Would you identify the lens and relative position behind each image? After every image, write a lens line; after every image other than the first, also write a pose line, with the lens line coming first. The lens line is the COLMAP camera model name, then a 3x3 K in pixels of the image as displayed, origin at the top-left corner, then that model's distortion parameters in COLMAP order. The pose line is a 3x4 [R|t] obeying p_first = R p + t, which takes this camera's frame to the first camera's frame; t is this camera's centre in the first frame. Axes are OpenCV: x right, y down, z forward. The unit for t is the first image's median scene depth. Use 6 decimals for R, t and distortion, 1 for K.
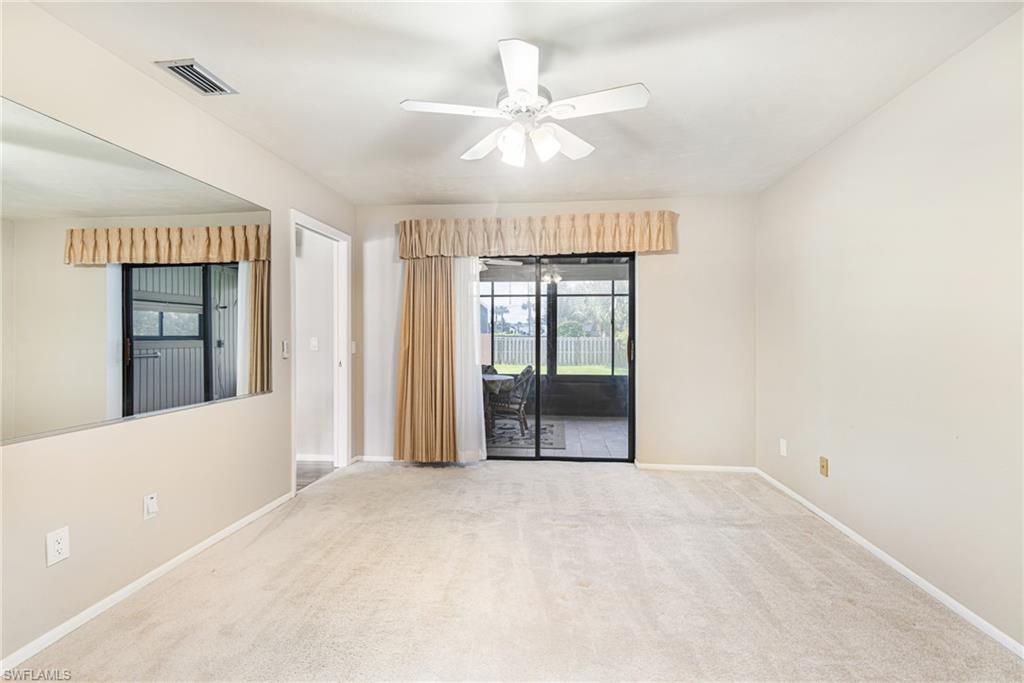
lens RADIAL K [[461.7, 0, 511.8], [0, 461.7, 336.5], [0, 0, 1]] dist [0.004115, 0.000564]
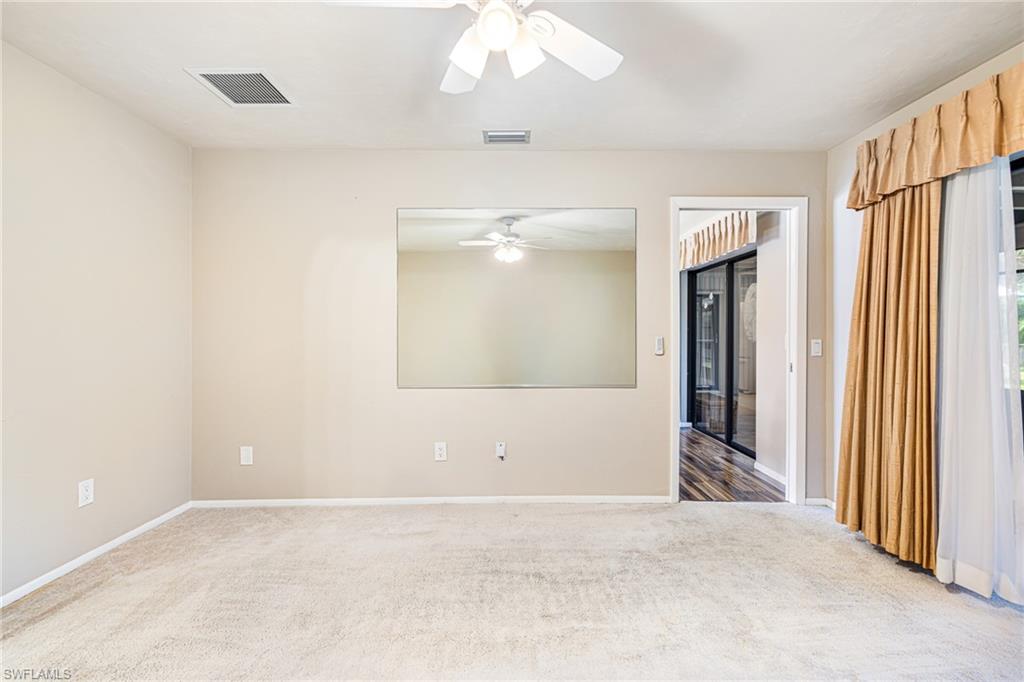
lens RADIAL K [[461.7, 0, 511.8], [0, 461.7, 336.0], [0, 0, 1]] dist [0.004115, 0.000564]
pose [[0.129385, 0.013712, -0.991500, 0.420028], [-0.003131, 0.999905, 0.013420, -0.002684], [0.991590, 0.001368, 0.129415, 0.573122]]
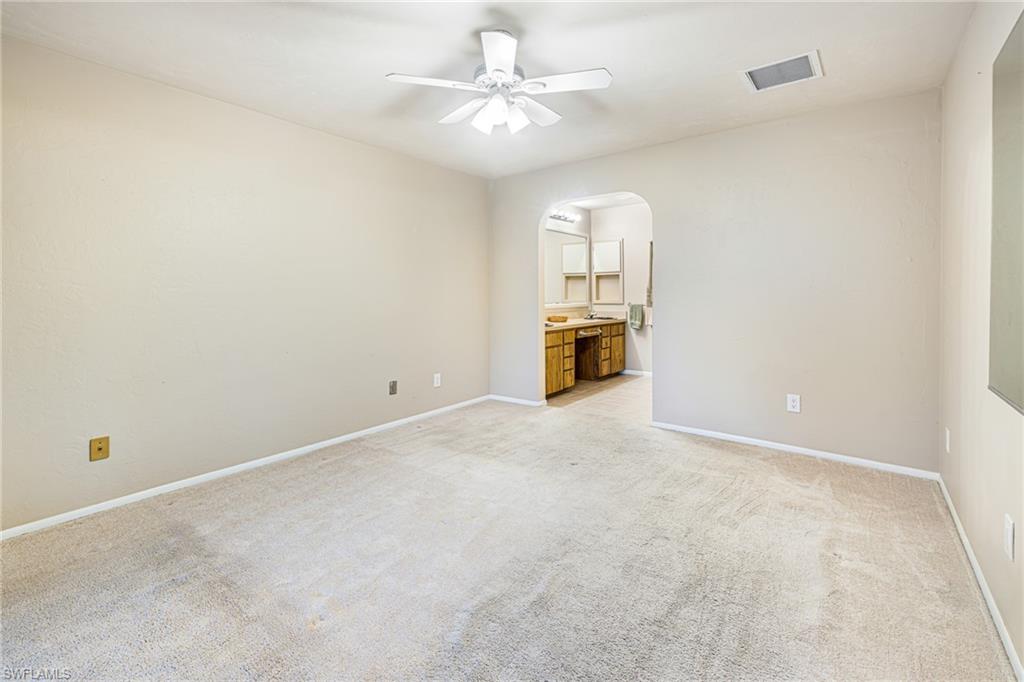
lens RADIAL K [[455.2, 0, 491.4], [0, 455.2, 295.2], [0, 0, 1]] dist [-0.000120, -0.000064]
pose [[-0.841775, 0.007973, 0.539769, -0.352729], [0.011845, 0.999923, 0.003703, 0.004006], [-0.539698, 0.009511, -0.841805, 1.199707]]
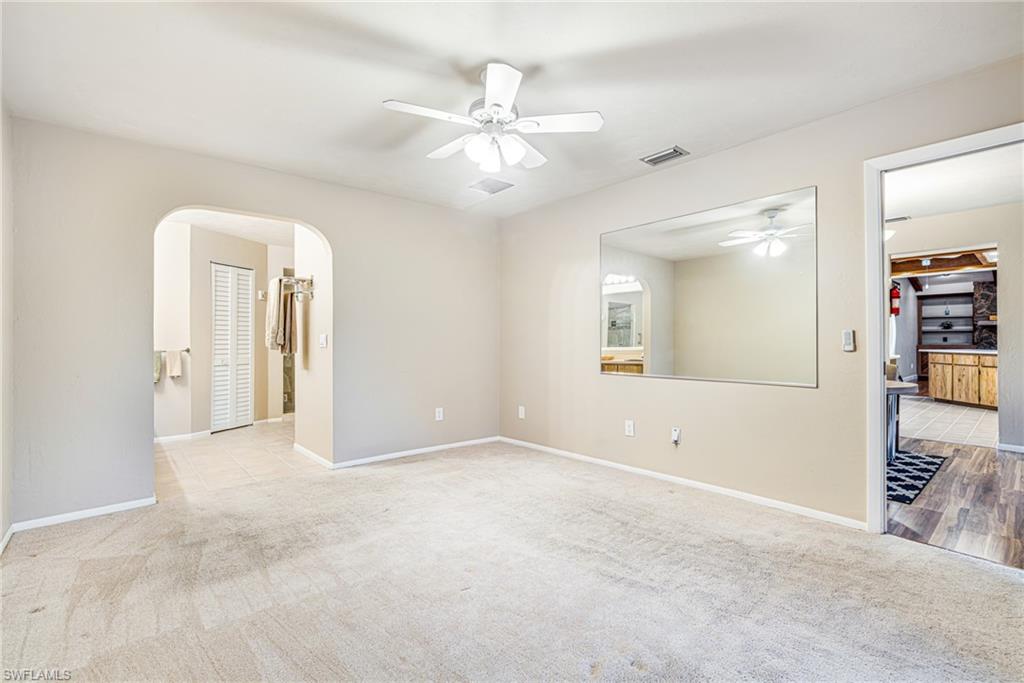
lens RADIAL K [[461.7, 0, 511.8], [0, 461.7, 336.5], [0, 0, 1]] dist [0.004115, 0.000564]
pose [[-0.672414, 0.000168, -0.740175, 0.507748], [0.004484, 0.999983, -0.003846, 0.023588], [0.740161, -0.005905, -0.672403, 1.107488]]
